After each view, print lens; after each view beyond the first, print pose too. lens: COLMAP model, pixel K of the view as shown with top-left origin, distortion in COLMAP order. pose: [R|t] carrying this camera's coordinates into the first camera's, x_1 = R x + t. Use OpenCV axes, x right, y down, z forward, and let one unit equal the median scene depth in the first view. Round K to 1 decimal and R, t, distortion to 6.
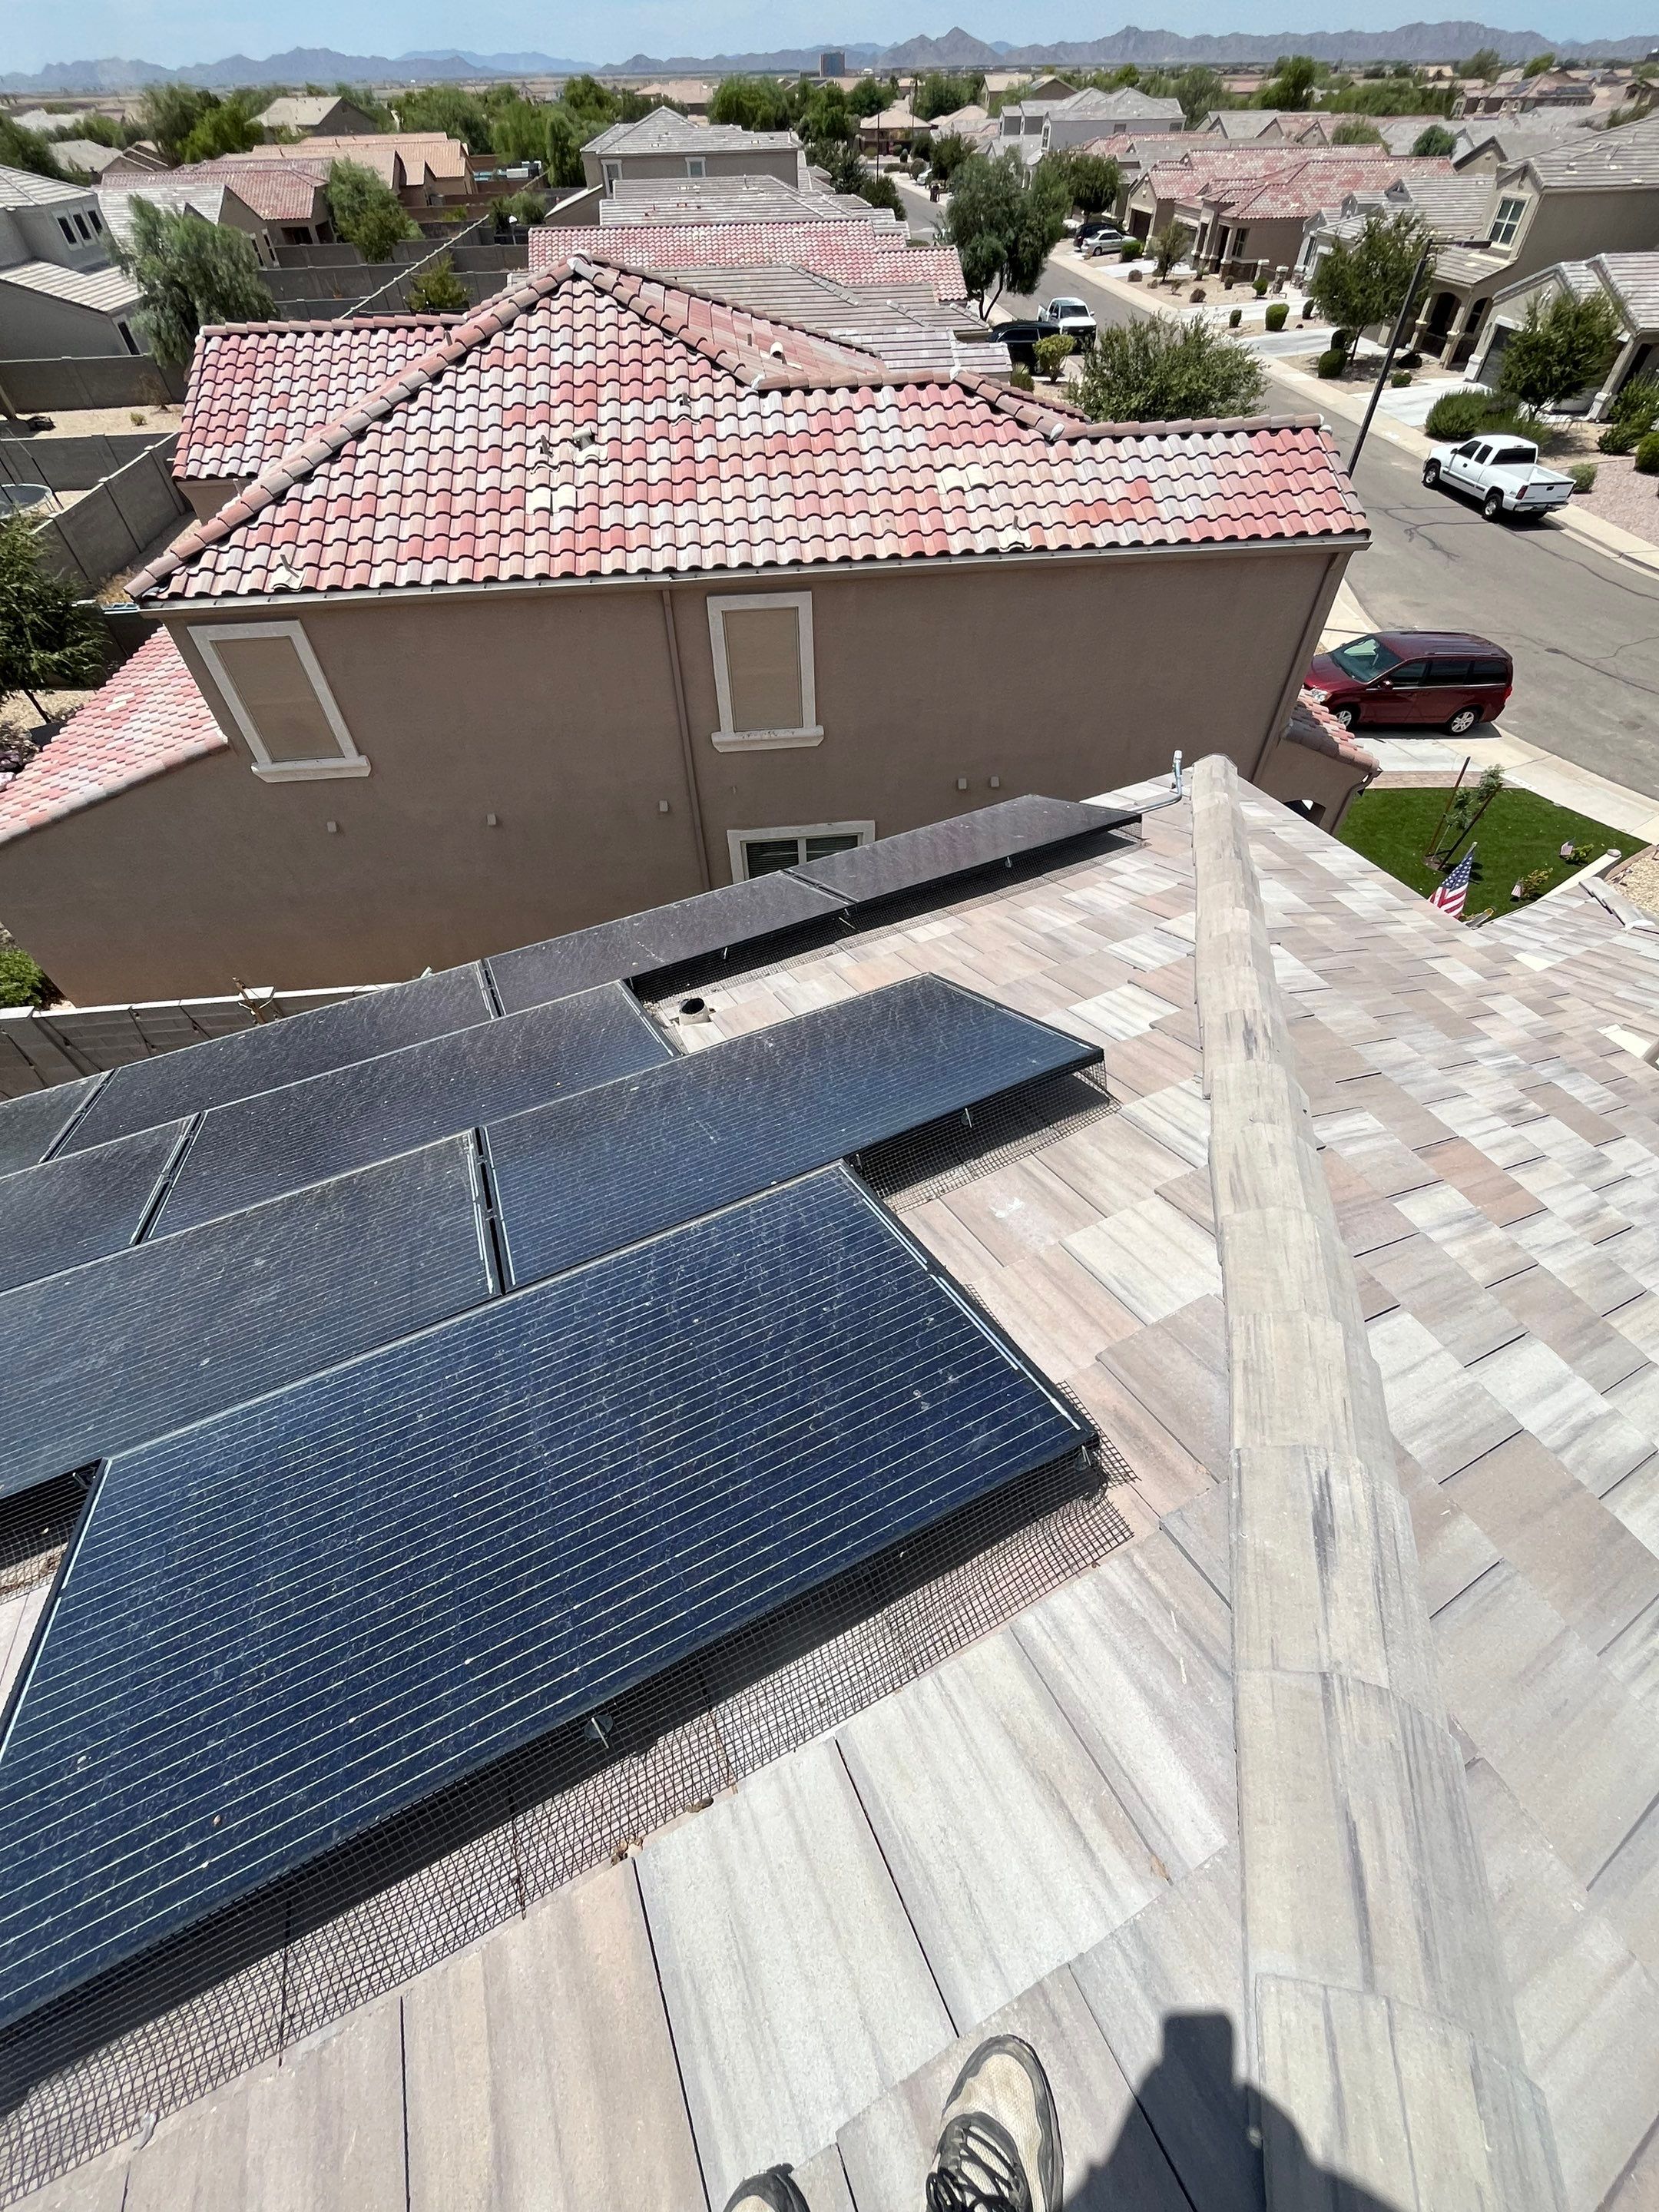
lens RADIAL K [[885.3, 0, 829.5], [0, 885.3, 1106.0], [0, 0, 1]] dist [-0.003204, -0.000096]
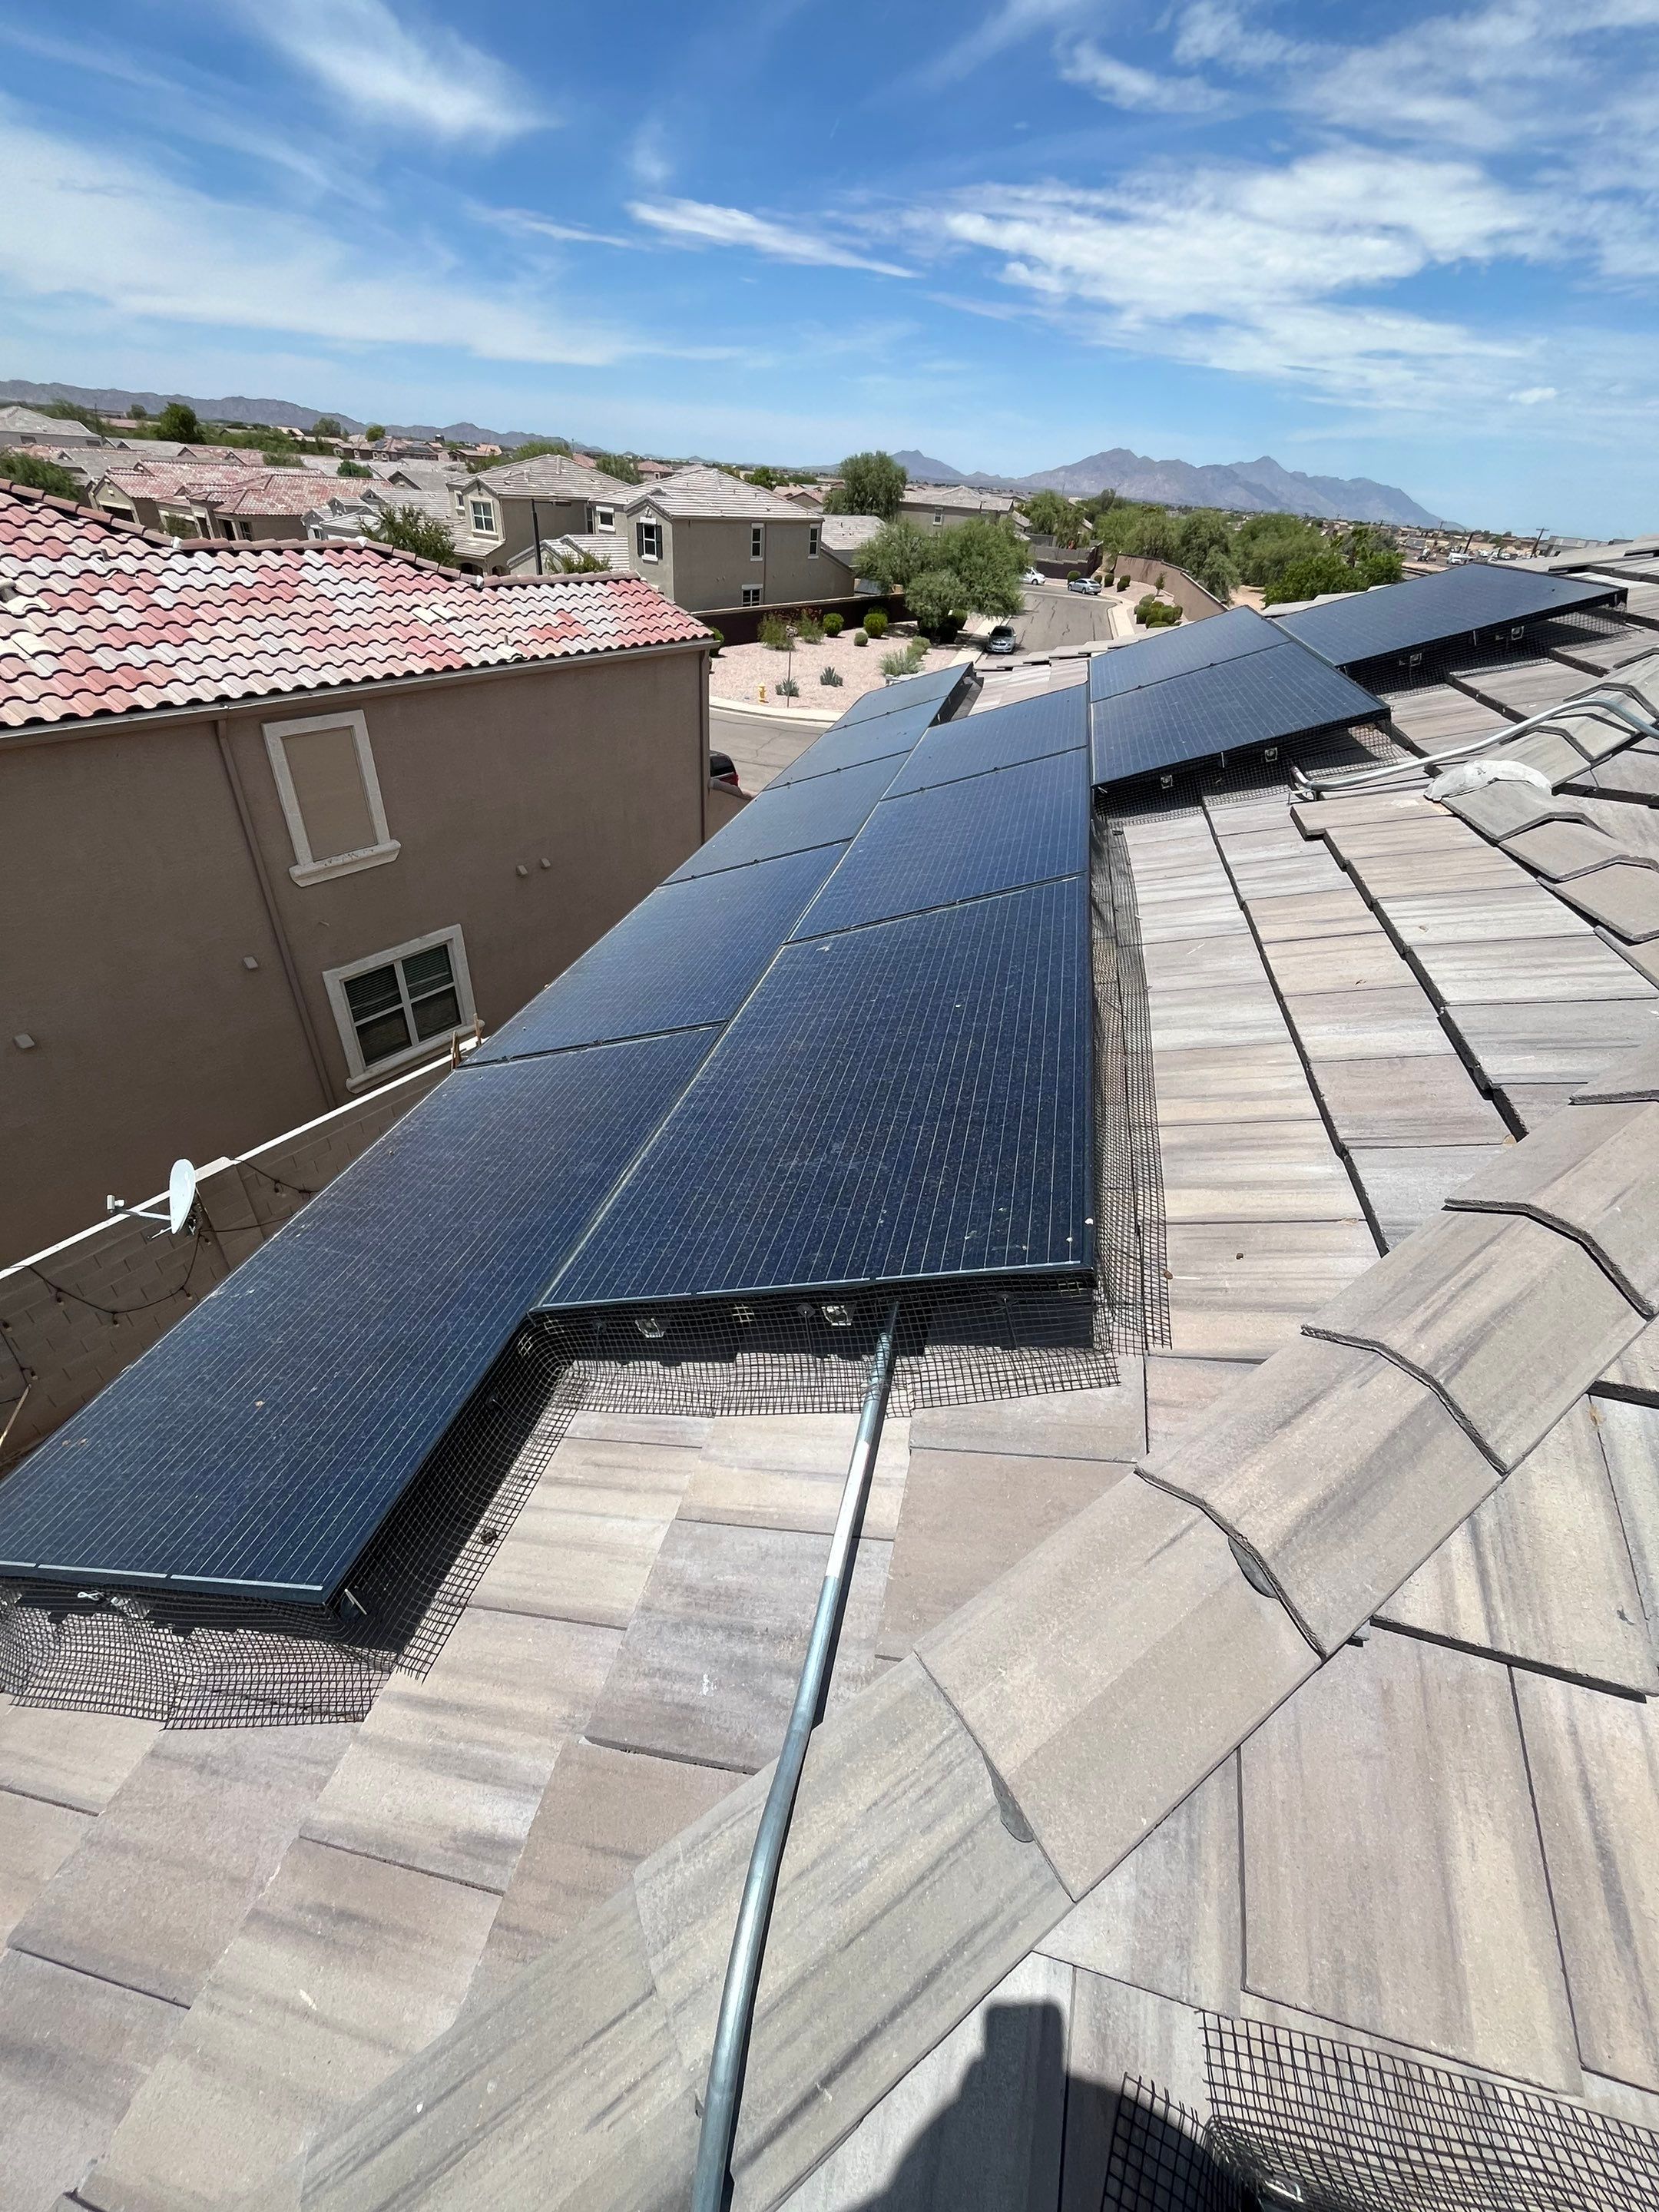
lens RADIAL K [[885.3, 0, 829.5], [0, 885.3, 1106.0], [0, 0, 1]] dist [-0.003204, -0.000096]
pose [[0.635800, -0.399497, 0.660425, -0.486029], [0.531414, 0.847112, 0.000826, 0.095872], [-0.559784, 0.350433, 0.750892, 0.062716]]
